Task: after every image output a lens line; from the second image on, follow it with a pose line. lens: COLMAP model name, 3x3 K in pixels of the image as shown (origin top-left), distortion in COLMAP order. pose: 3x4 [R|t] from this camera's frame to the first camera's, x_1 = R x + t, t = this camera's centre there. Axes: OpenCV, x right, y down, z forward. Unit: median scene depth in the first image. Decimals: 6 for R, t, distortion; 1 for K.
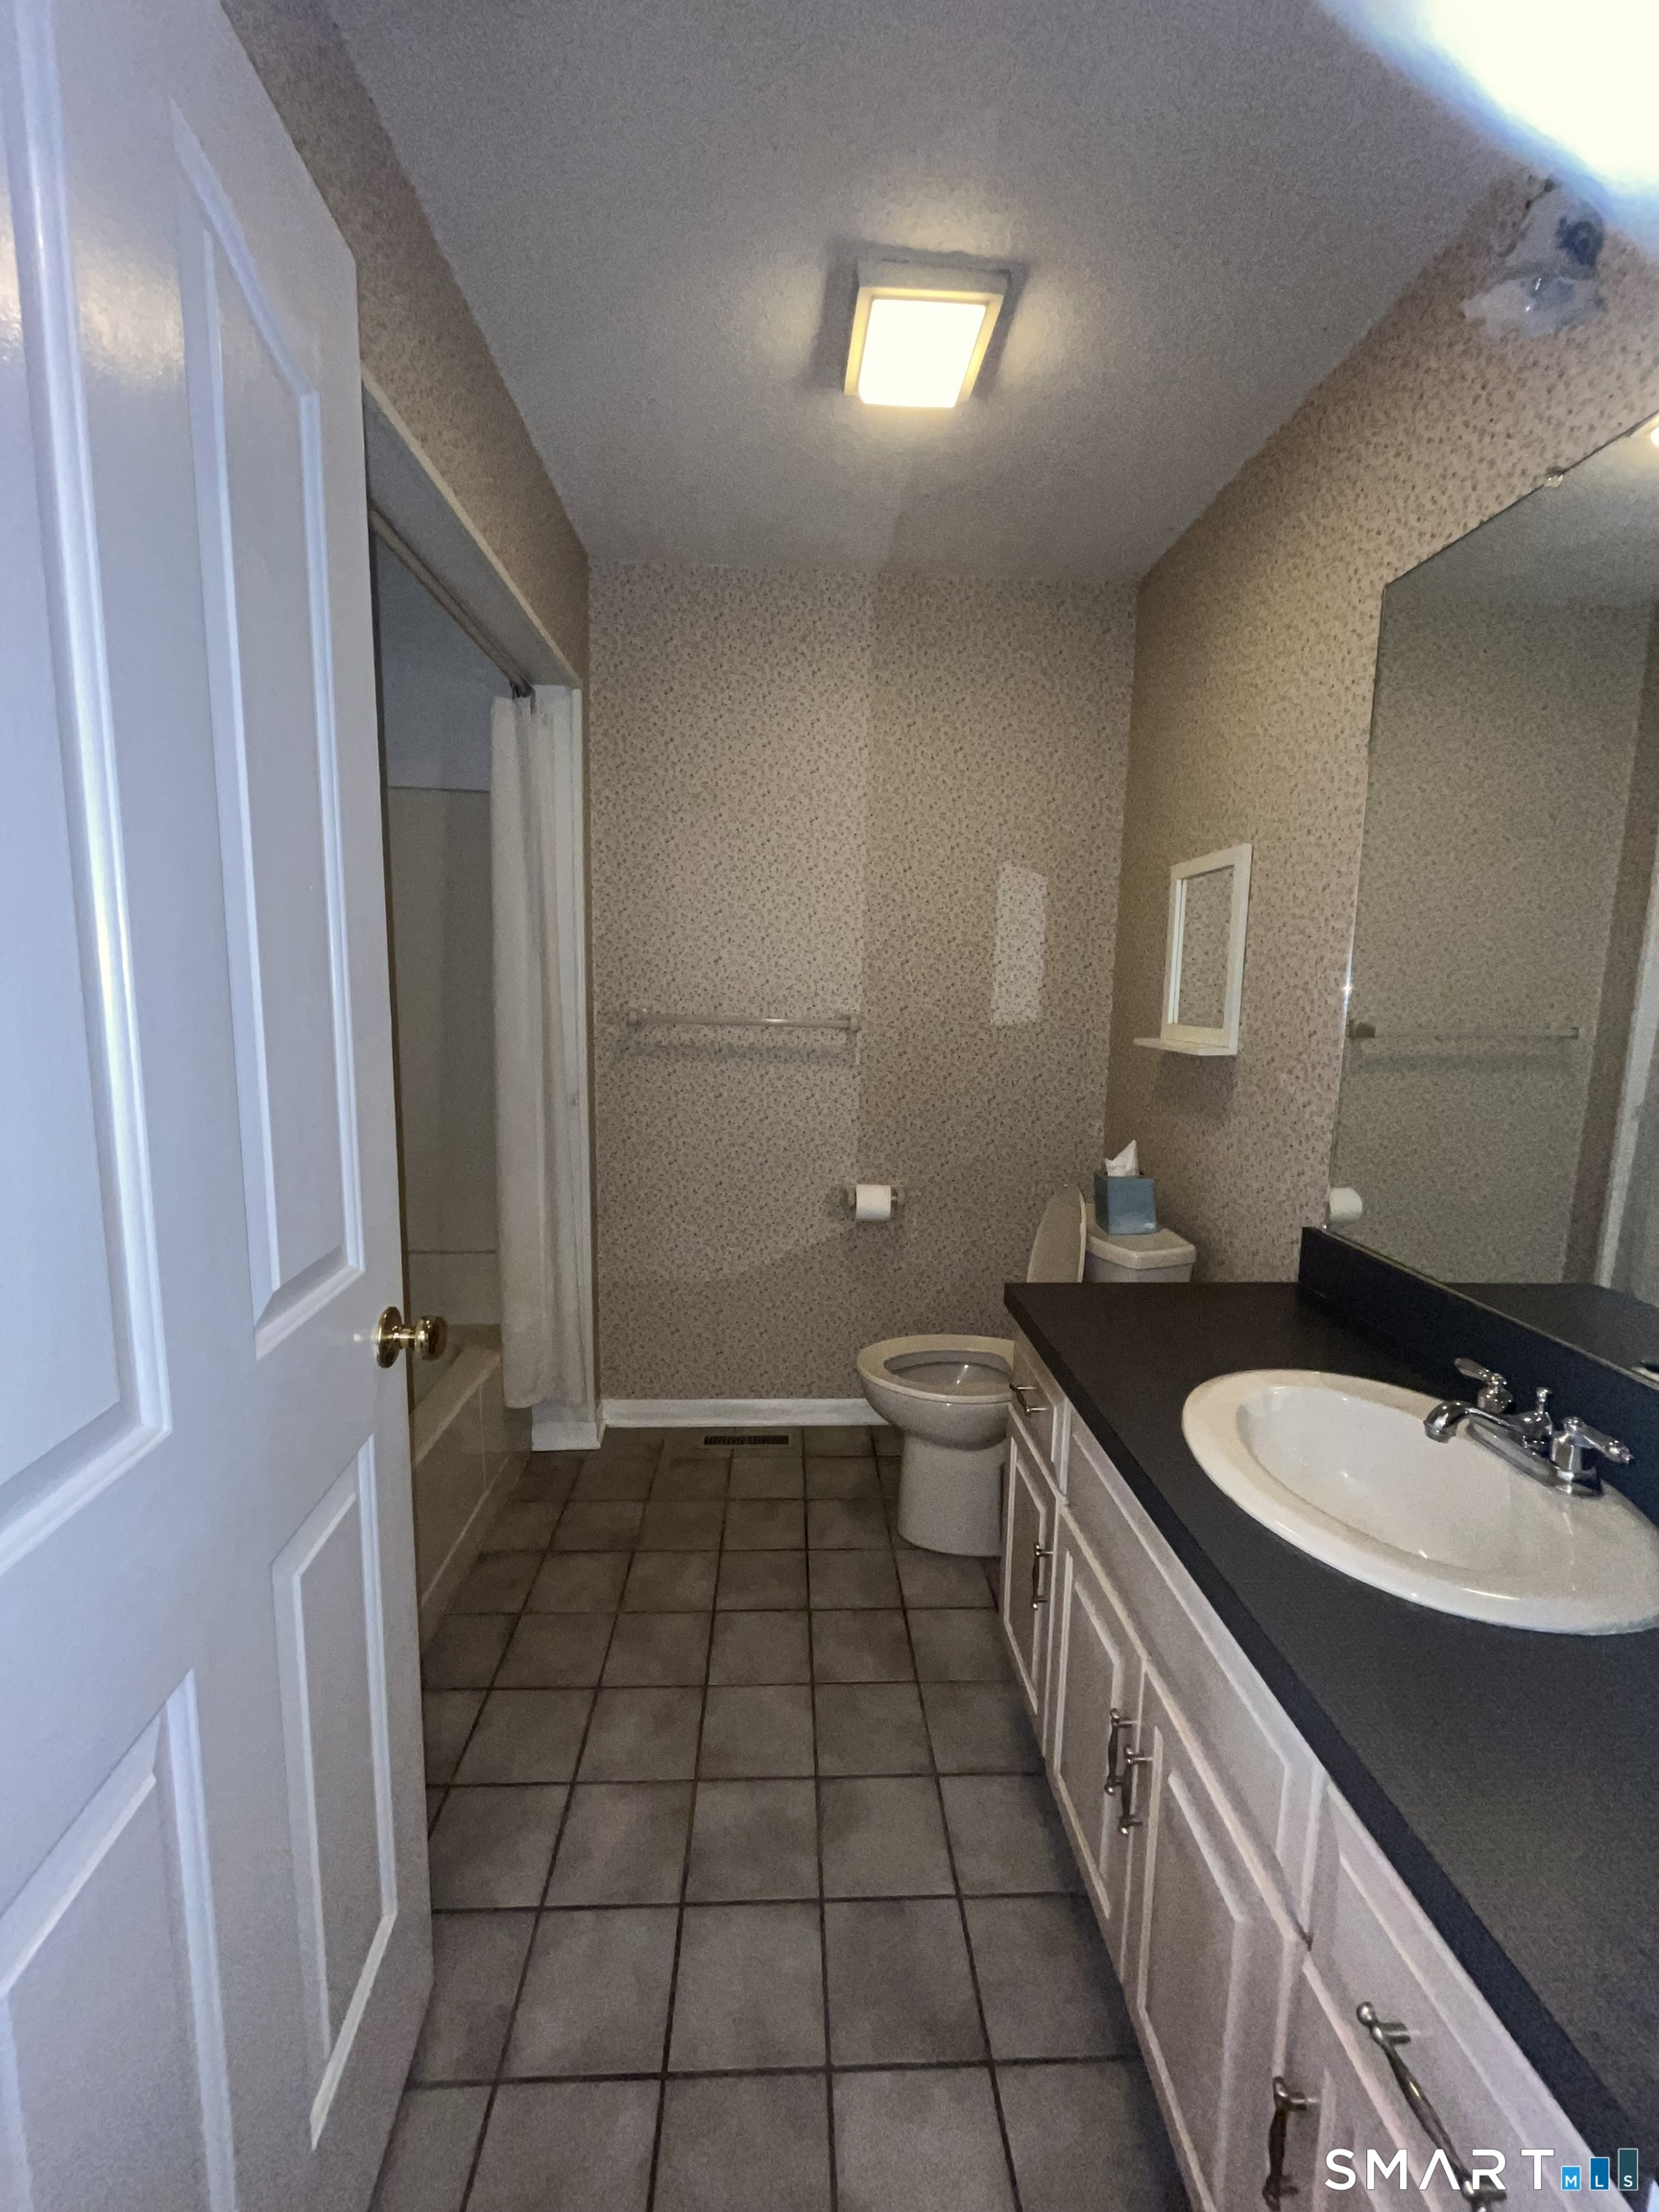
lens RADIAL K [[888.1, 0, 834.0], [0, 888.1, 1092.9], [0, 0, 1]] dist [0.000975, -0.000786]
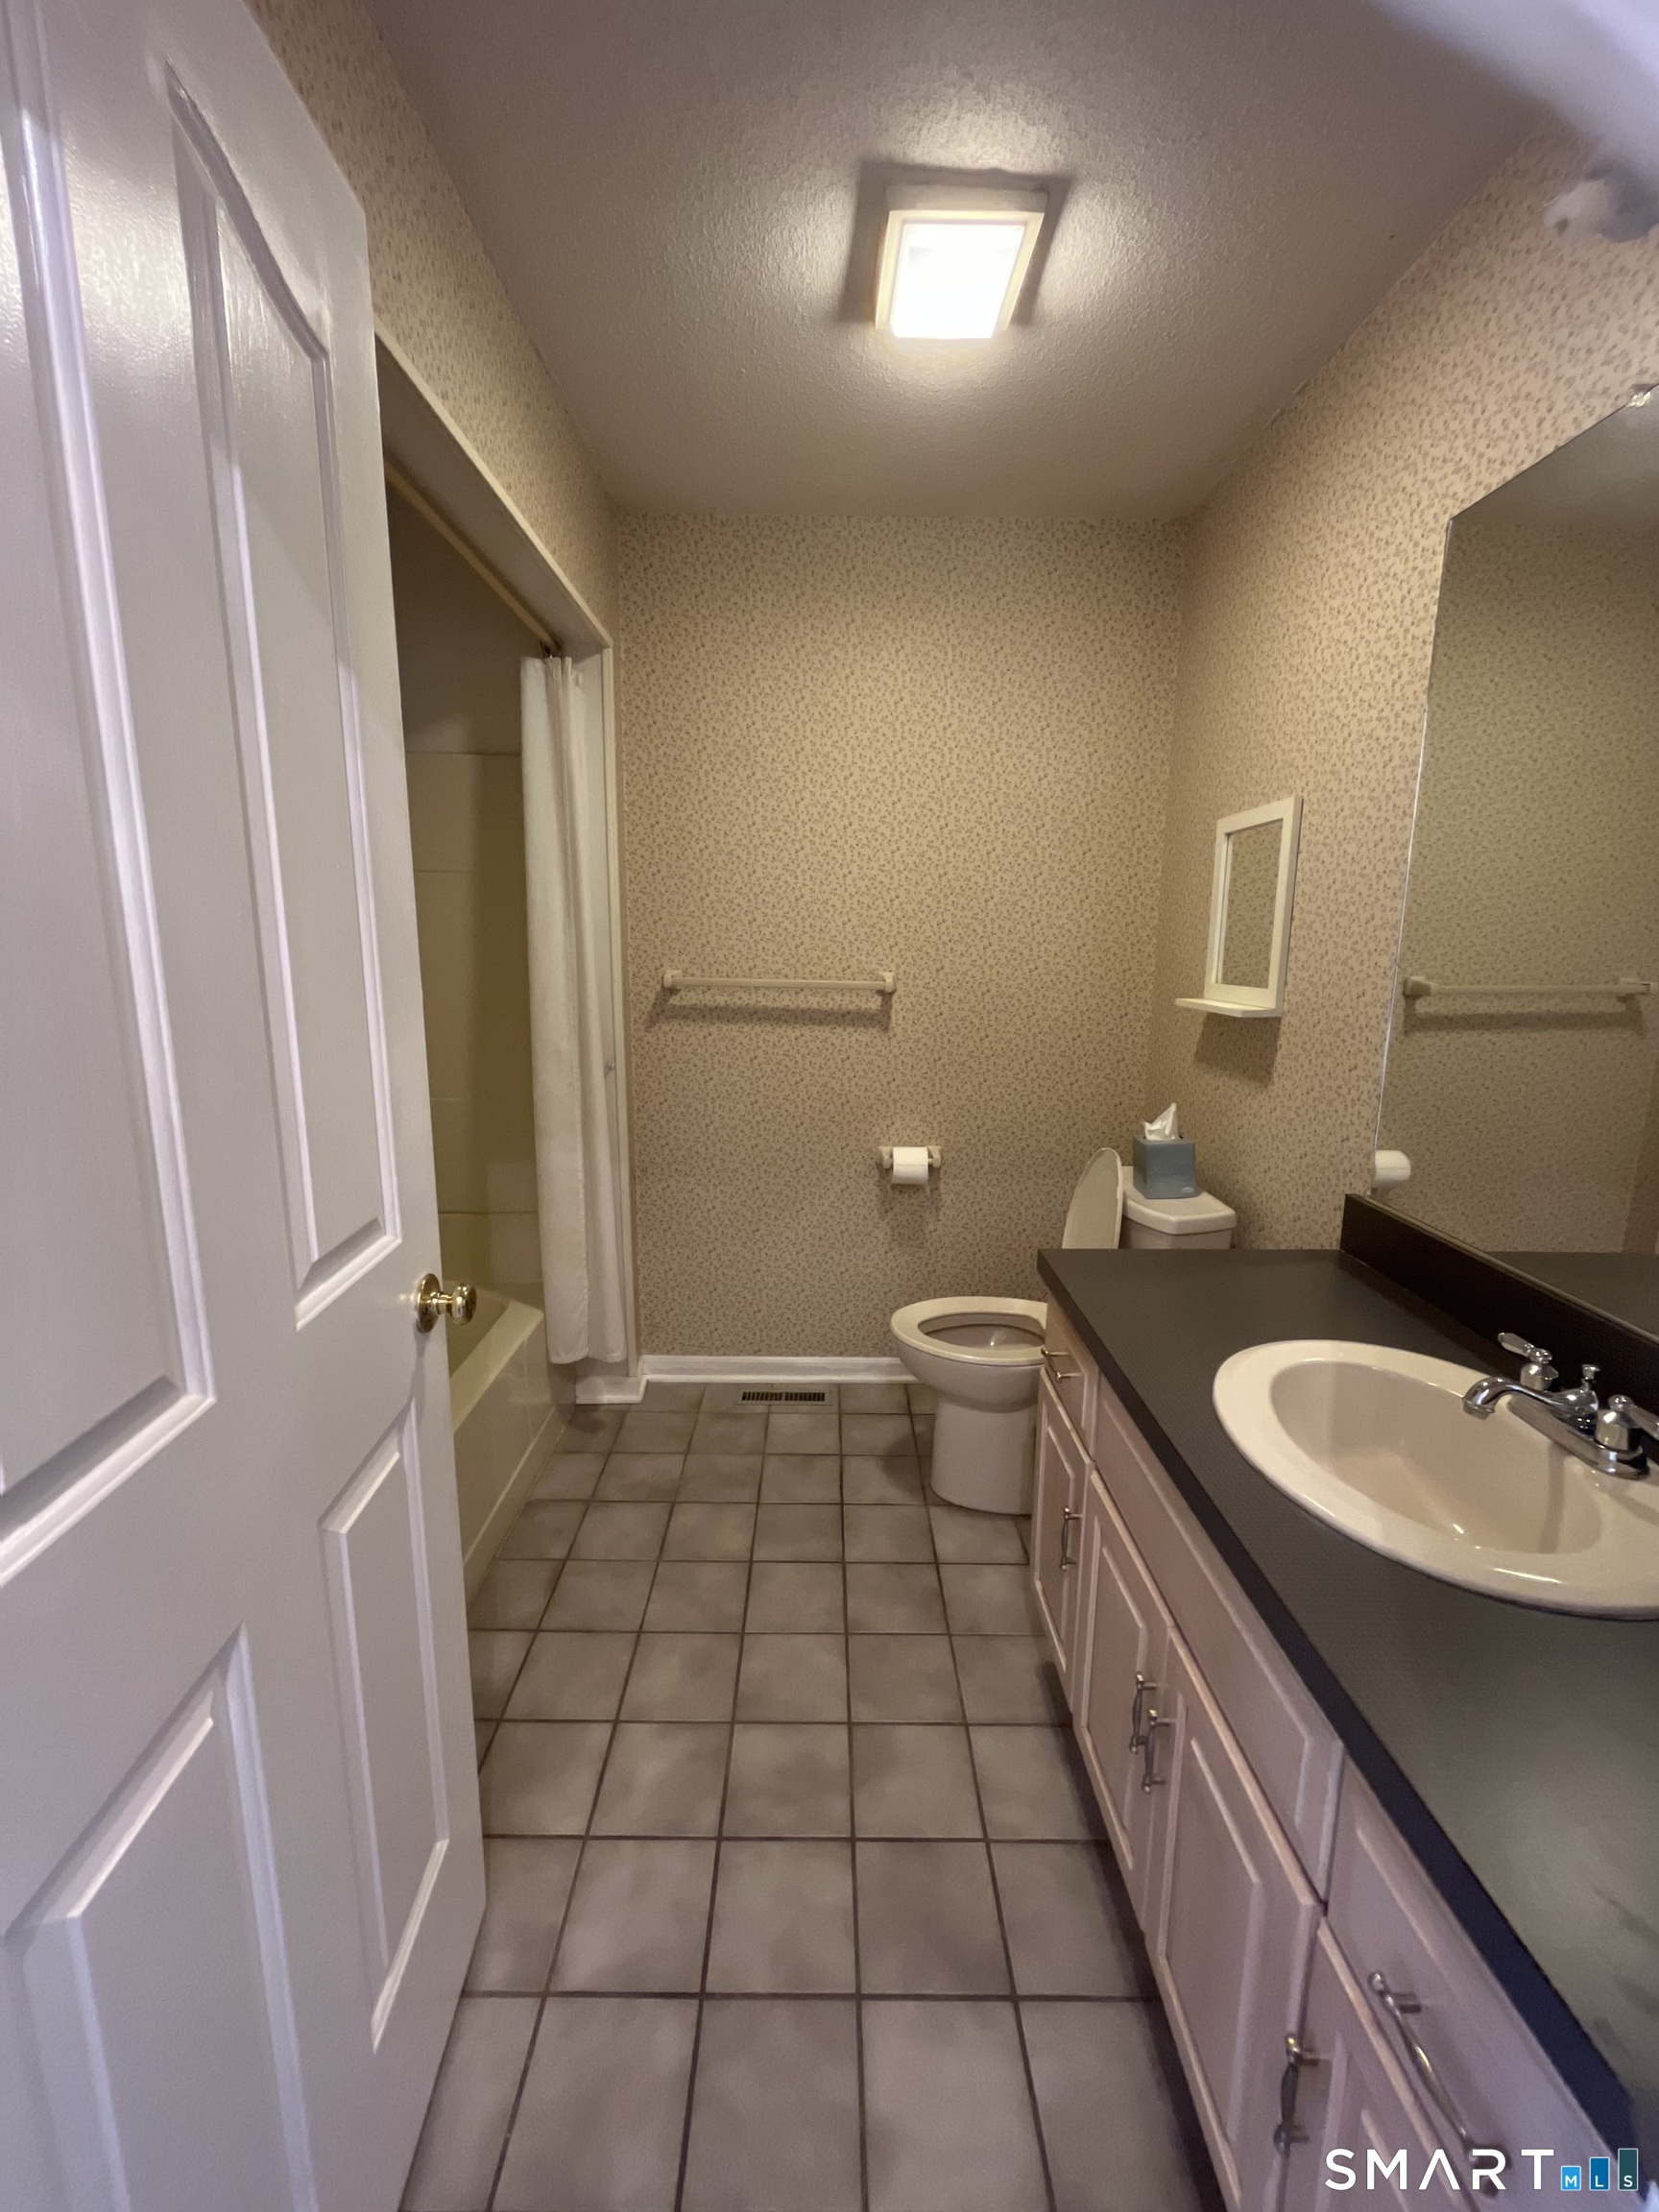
lens RADIAL K [[888.1, 0, 833.6], [0, 888.1, 1092.2], [0, 0, 1]] dist [0.000975, -0.000786]
pose [[0.998964, -0.000848, -0.045491, 0.011374], [0.002975, 0.998904, 0.046711, -0.011014], [0.045402, -0.046798, 0.997872, 0.003922]]
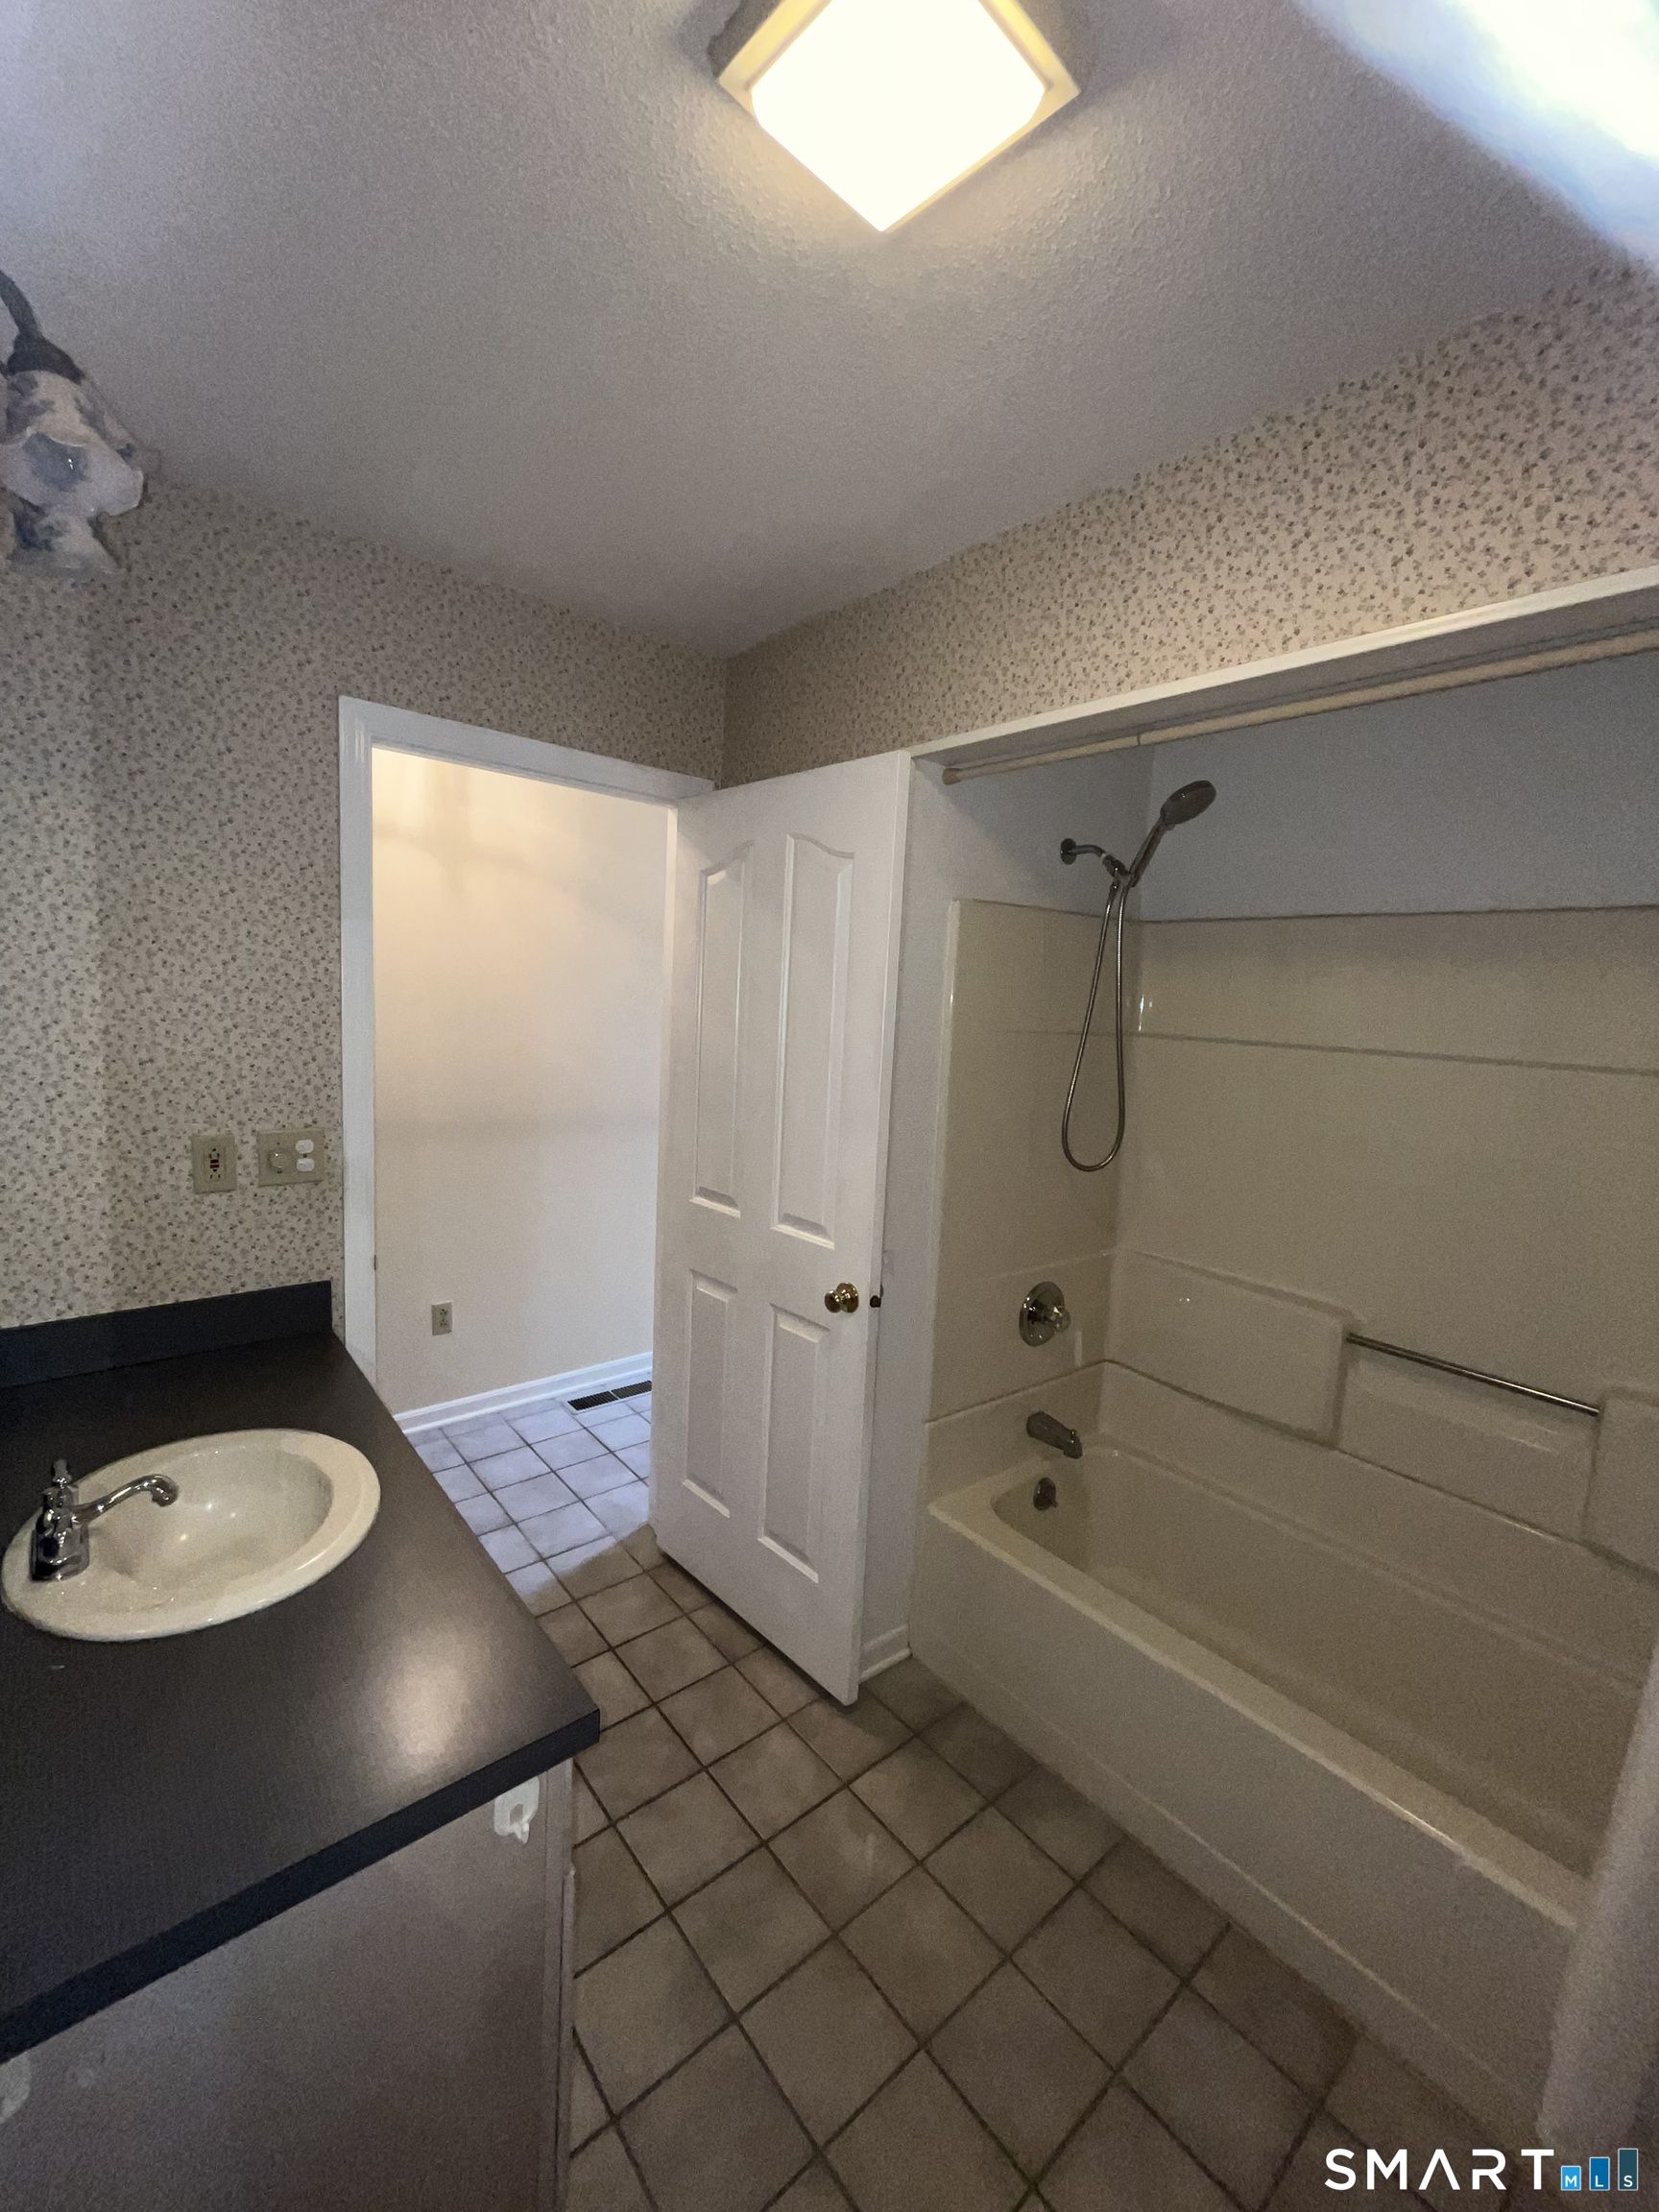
lens RADIAL K [[888.1, 0, 832.6], [0, 888.1, 1102.0], [0, 0, 1]] dist [0.000975, -0.000786]
pose [[-0.790607, 0.005470, -0.612300, 0.508771], [-0.152411, 0.966731, 0.205430, -0.380903], [0.593053, 0.255735, -0.763471, 1.696731]]
